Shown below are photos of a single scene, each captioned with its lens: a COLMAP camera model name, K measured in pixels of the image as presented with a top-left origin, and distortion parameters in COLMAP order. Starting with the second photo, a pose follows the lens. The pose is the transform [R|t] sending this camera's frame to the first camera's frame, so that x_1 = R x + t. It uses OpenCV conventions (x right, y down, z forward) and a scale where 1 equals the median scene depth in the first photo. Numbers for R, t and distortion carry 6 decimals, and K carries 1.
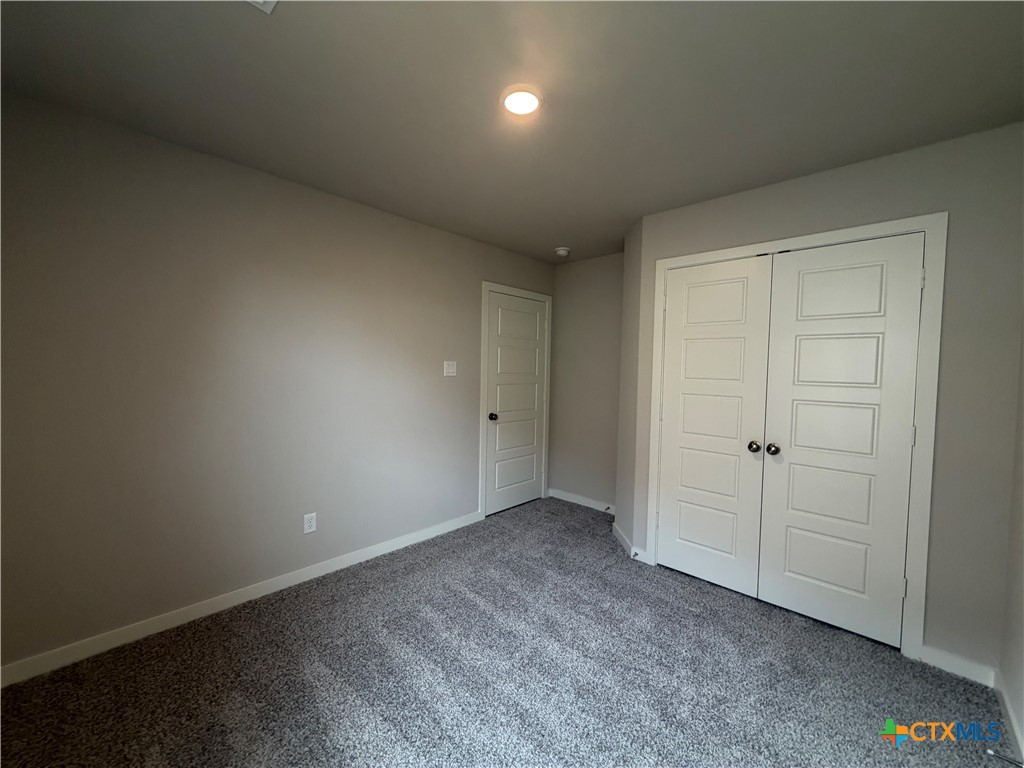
lens RADIAL K [[410.9, 0, 514.3], [0, 410.9, 383.4], [0, 0, 1]] dist [0.000014, -0.000052]
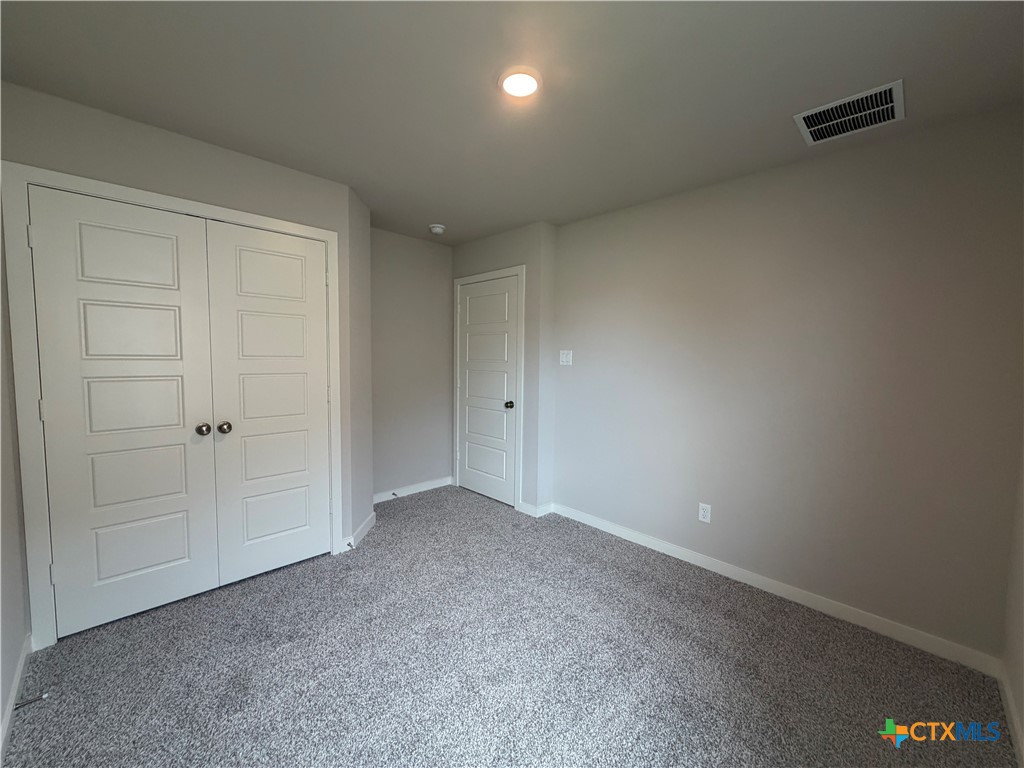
lens RADIAL K [[410.9, 0, 514.3], [0, 410.9, 383.4], [0, 0, 1]] dist [0.000014, -0.000052]
pose [[0.048851, -0.090271, 0.994718, -0.289146], [0.018874, 0.995813, 0.089444, -0.016291], [-0.998628, 0.014405, 0.050350, 0.272881]]
